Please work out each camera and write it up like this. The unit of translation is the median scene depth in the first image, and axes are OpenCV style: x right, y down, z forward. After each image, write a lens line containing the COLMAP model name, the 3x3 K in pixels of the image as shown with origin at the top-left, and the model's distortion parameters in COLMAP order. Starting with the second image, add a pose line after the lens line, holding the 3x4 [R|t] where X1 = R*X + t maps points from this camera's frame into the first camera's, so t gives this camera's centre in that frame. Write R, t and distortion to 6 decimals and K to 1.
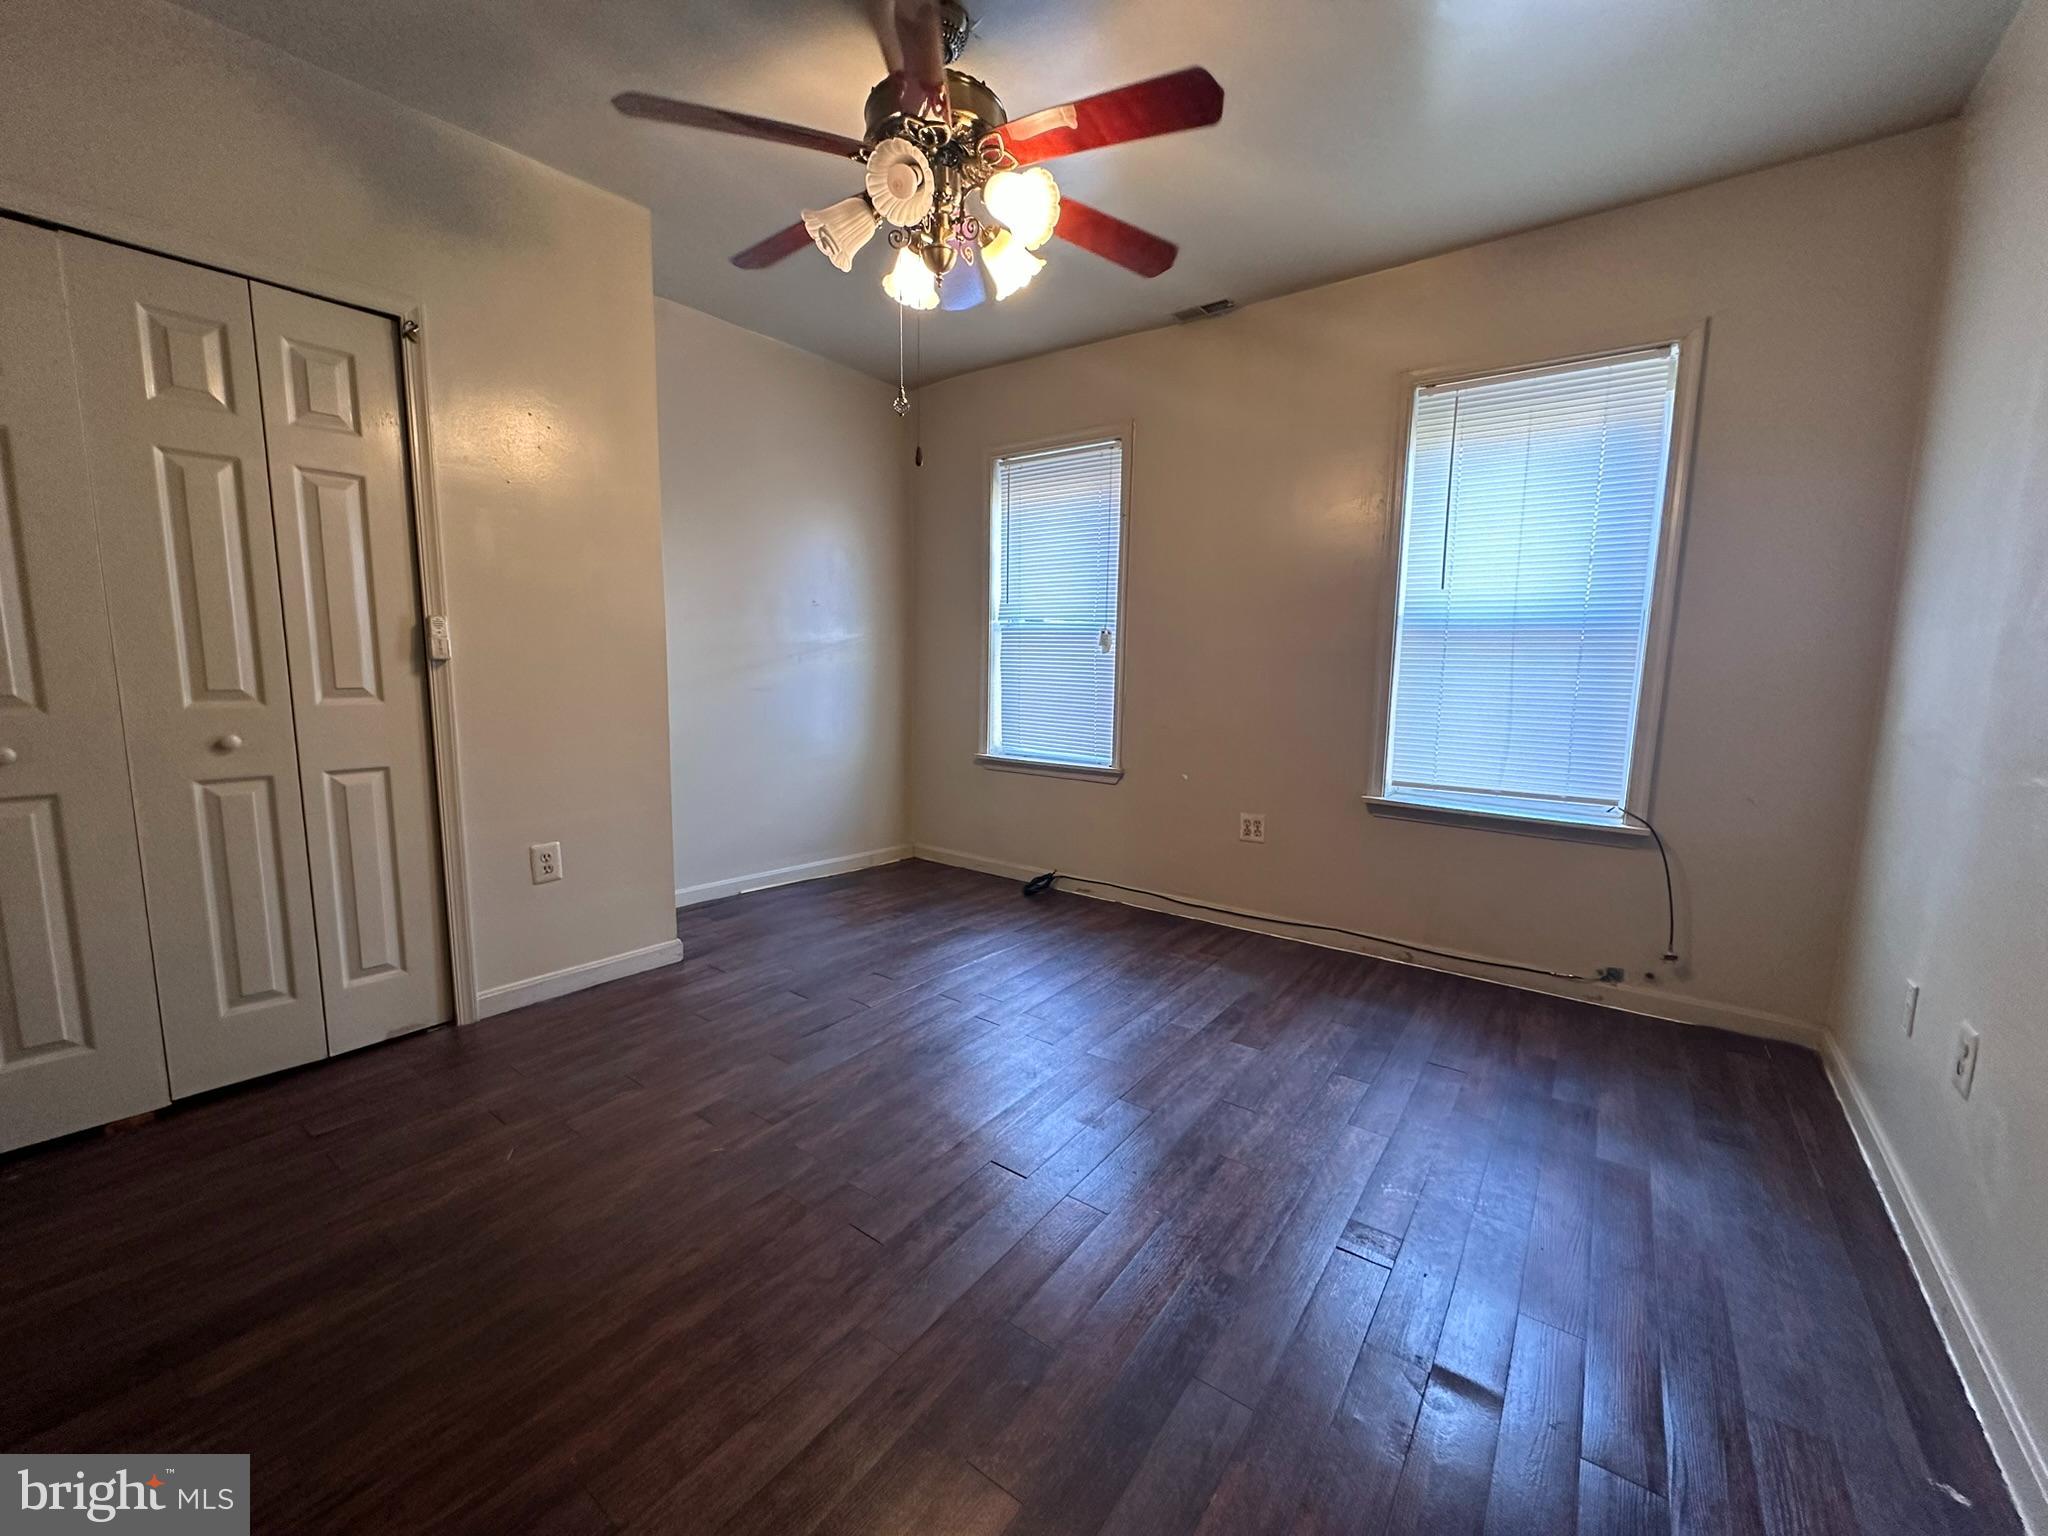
lens RADIAL K [[813.8, 0, 1023.7], [0, 813.8, 761.1], [0, 0, 1]] dist [-0.001284, 0.000590]
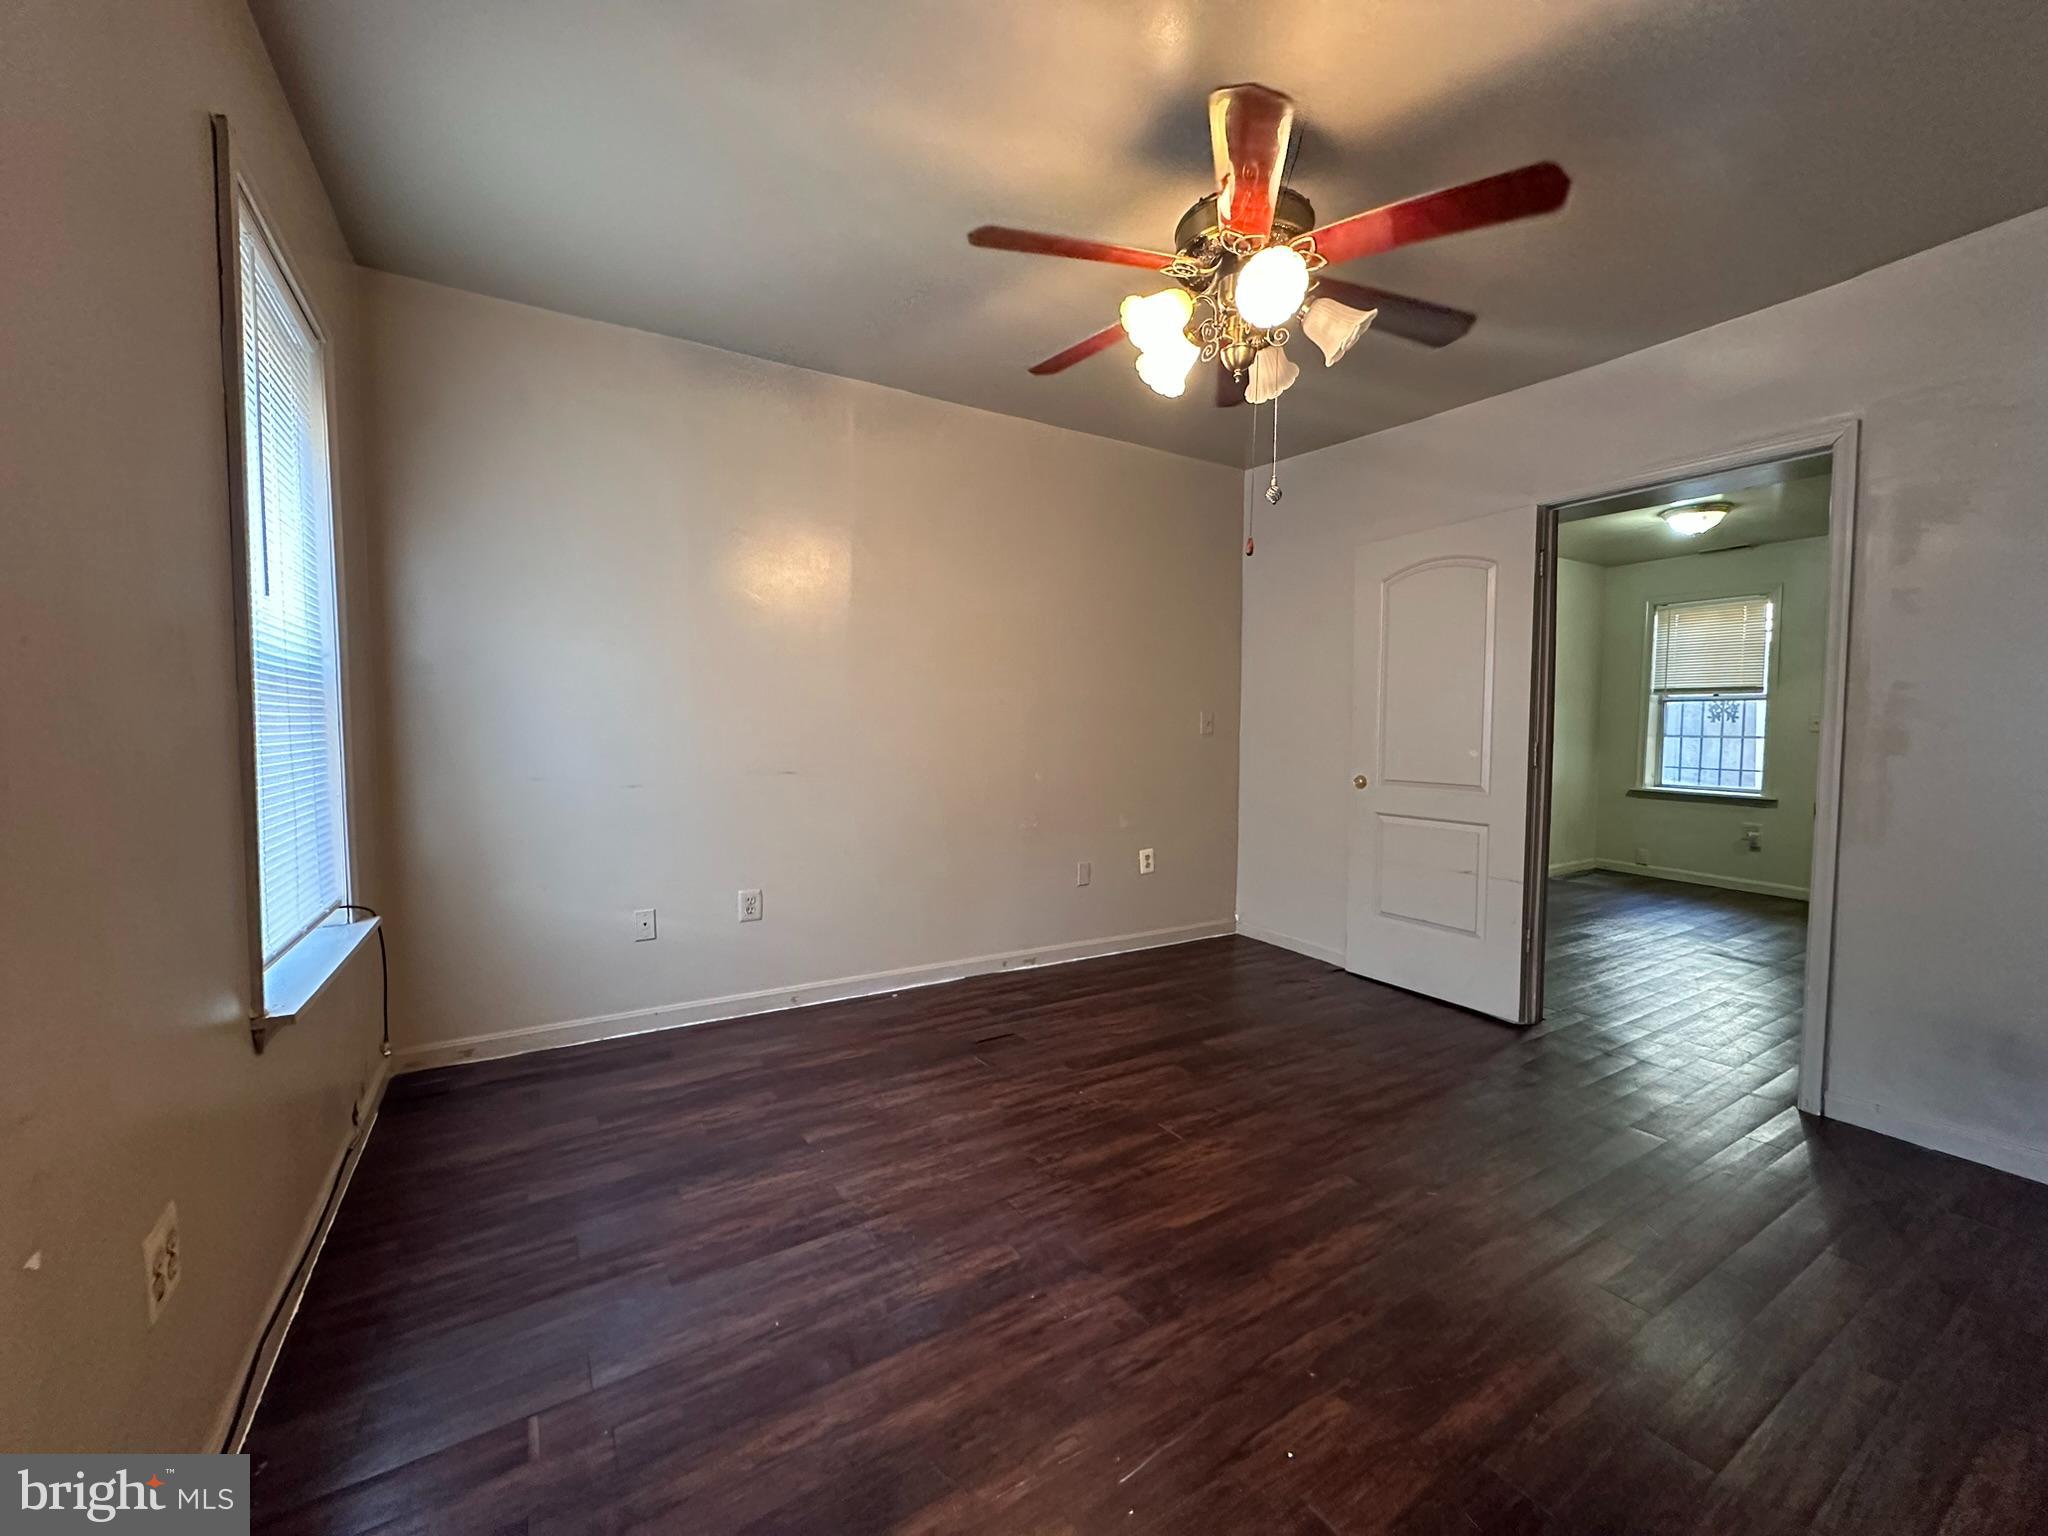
lens RADIAL K [[813.8, 0, 1019.4], [0, 813.8, 768.1], [0, 0, 1]] dist [-0.001284, 0.000590]
pose [[-0.922813, -0.043398, 0.382796, -0.202767], [0.029316, 0.982843, 0.182099, -0.227275], [-0.384131, 0.179265, -0.905708, 1.635924]]
